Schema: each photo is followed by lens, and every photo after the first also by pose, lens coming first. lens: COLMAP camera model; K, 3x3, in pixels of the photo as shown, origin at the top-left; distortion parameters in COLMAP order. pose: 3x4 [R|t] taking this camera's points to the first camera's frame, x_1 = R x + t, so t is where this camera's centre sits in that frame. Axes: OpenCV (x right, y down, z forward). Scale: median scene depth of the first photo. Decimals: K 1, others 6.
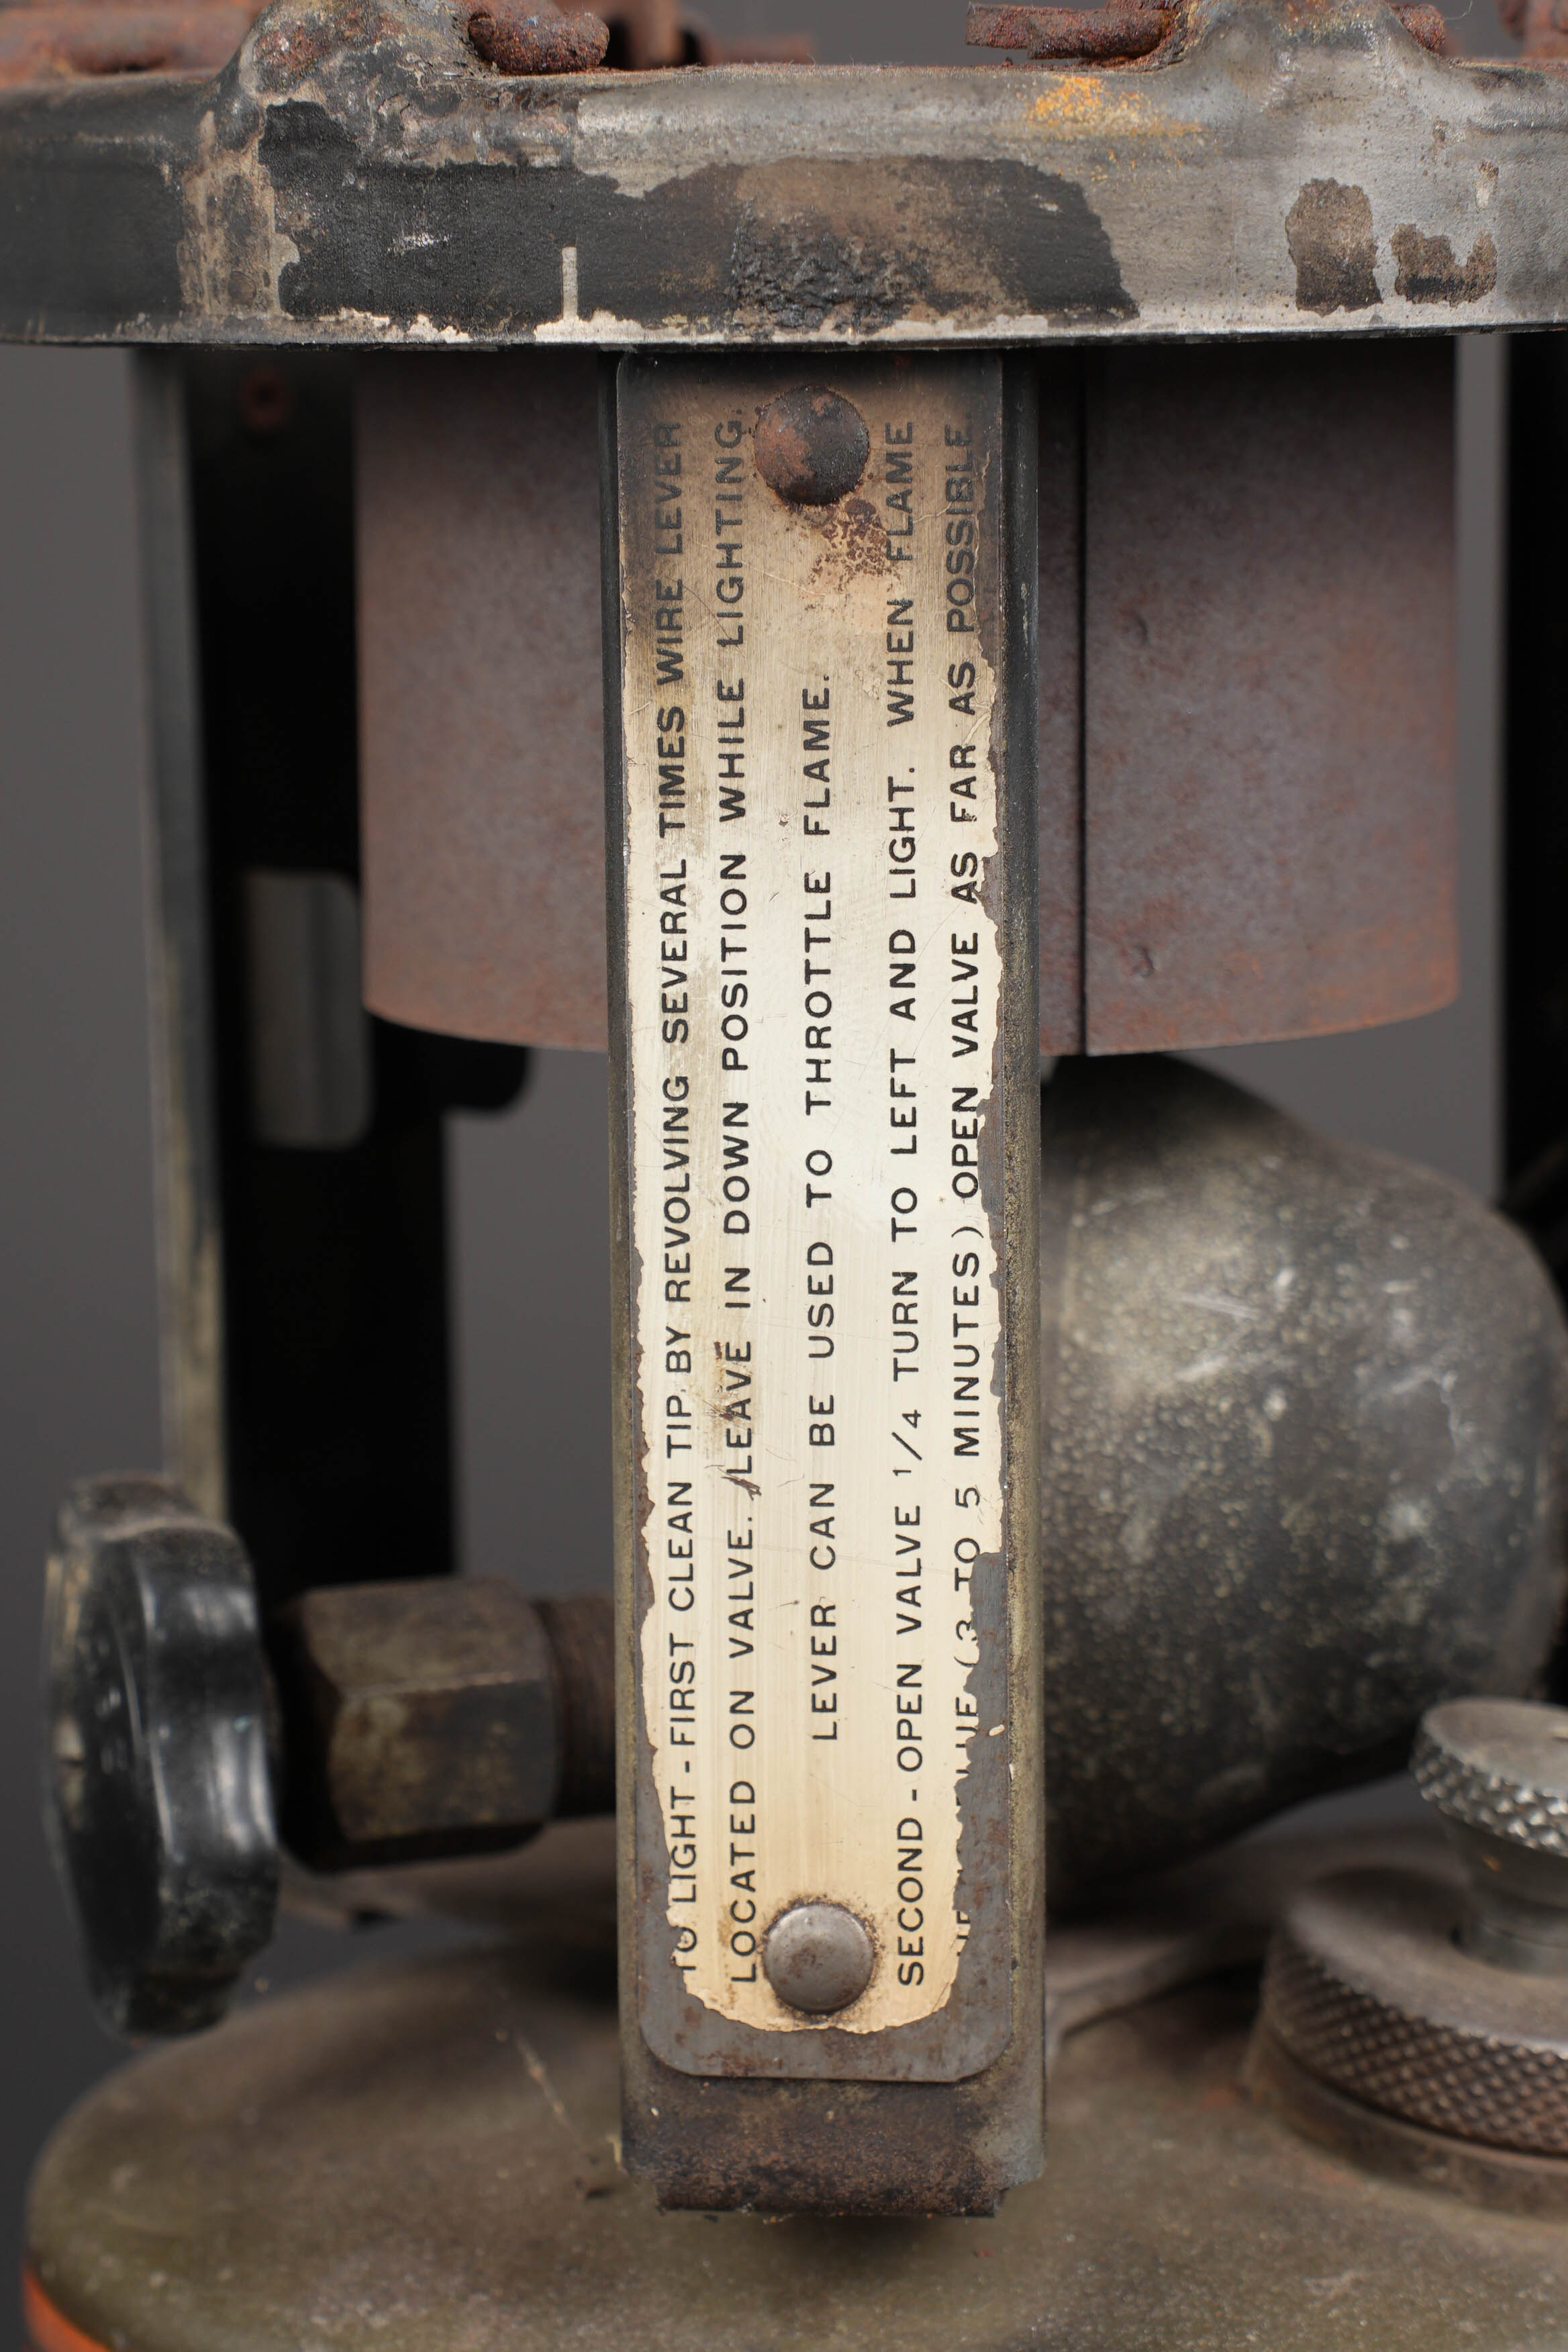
lens RADIAL K [[7198.2, 0, 789.1], [0, 7198.2, 1174.1], [0, 0, 1]] dist [0.491332, 0.000000]
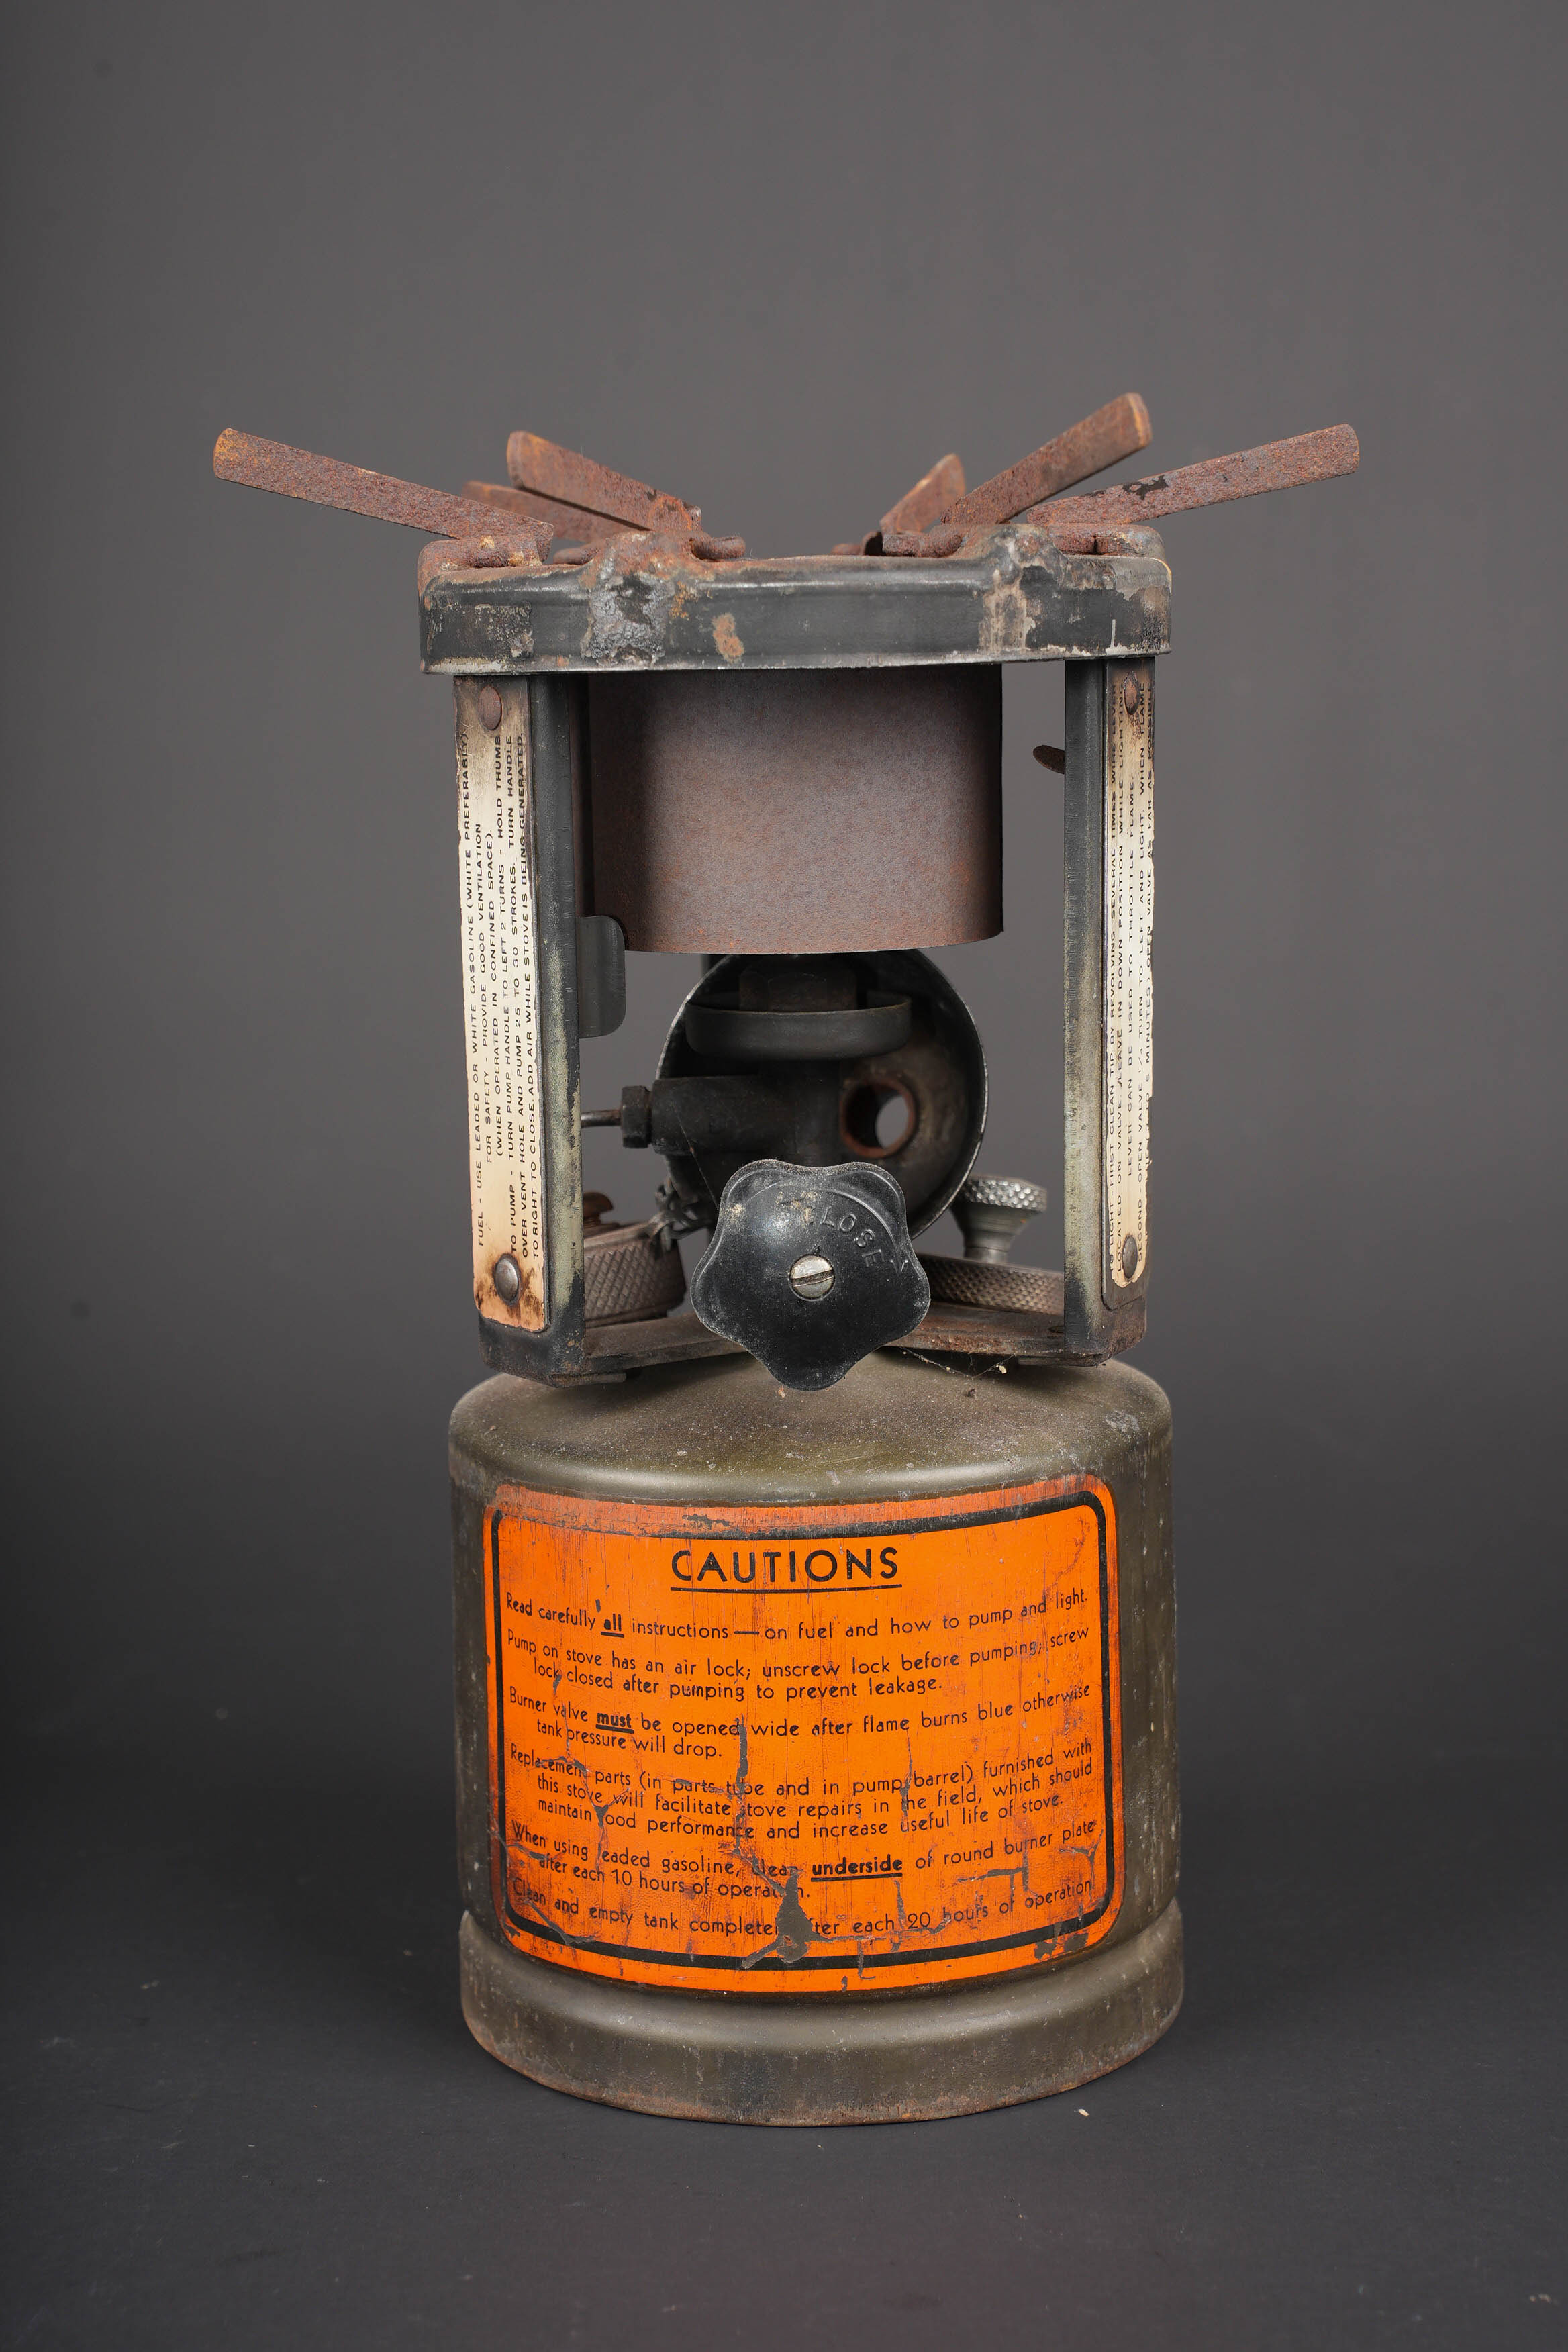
lens RADIAL K [[3905.4, 0, 783.3], [0, 3905.4, 1163.3], [0, 0, 1]] dist [0.359479, 0.000000]
pose [[0.289134, -0.124181, 0.949200, -1.416226], [0.152498, 0.984863, 0.082395, -0.066274], [-0.945064, 0.120928, 0.303695, 0.674503]]
